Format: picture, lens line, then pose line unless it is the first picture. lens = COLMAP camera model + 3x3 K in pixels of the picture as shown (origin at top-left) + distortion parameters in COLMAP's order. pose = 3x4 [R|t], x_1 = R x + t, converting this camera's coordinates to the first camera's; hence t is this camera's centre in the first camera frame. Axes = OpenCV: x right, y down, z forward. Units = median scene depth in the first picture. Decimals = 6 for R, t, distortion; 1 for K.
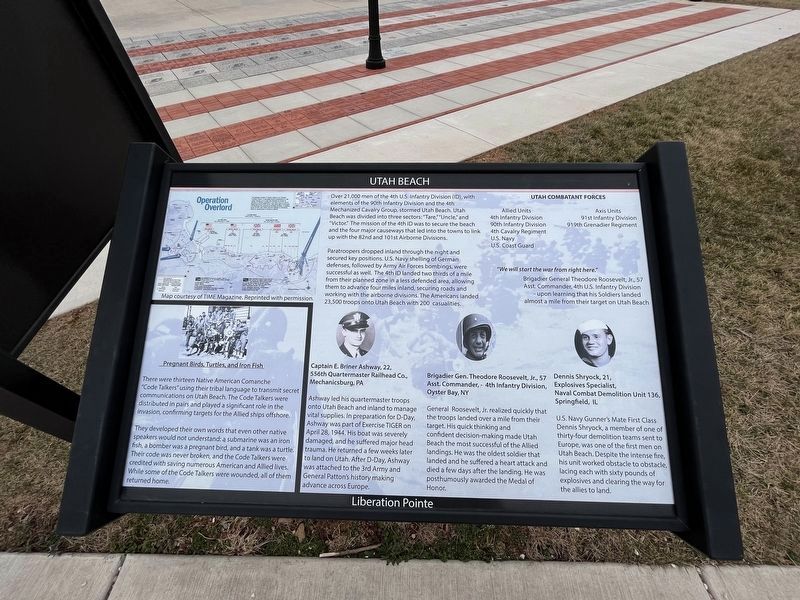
lens RADIAL K [[348.3, 0, 410.2], [0, 348.3, 301.6], [0, 0, 1]] dist [-0.003346, -0.000244]
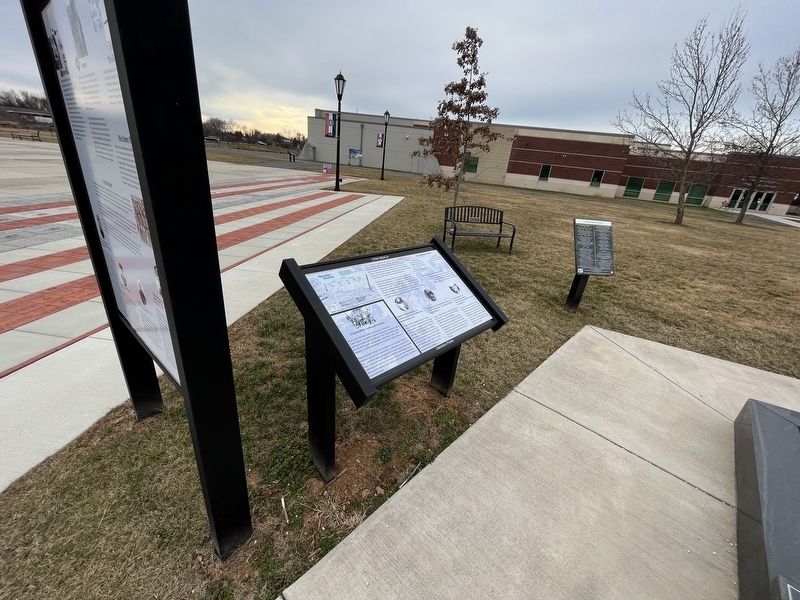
lens RADIAL K [[329.1, 0, 400.9], [0, 329.1, 280.9], [0, 0, 1]] dist [-0.003345, -0.000247]
pose [[0.680092, -0.173005, 0.712421, -1.896859], [0.467665, 0.850743, -0.239847, 0.533462], [-0.564592, 0.496292, 0.659492, -0.763101]]
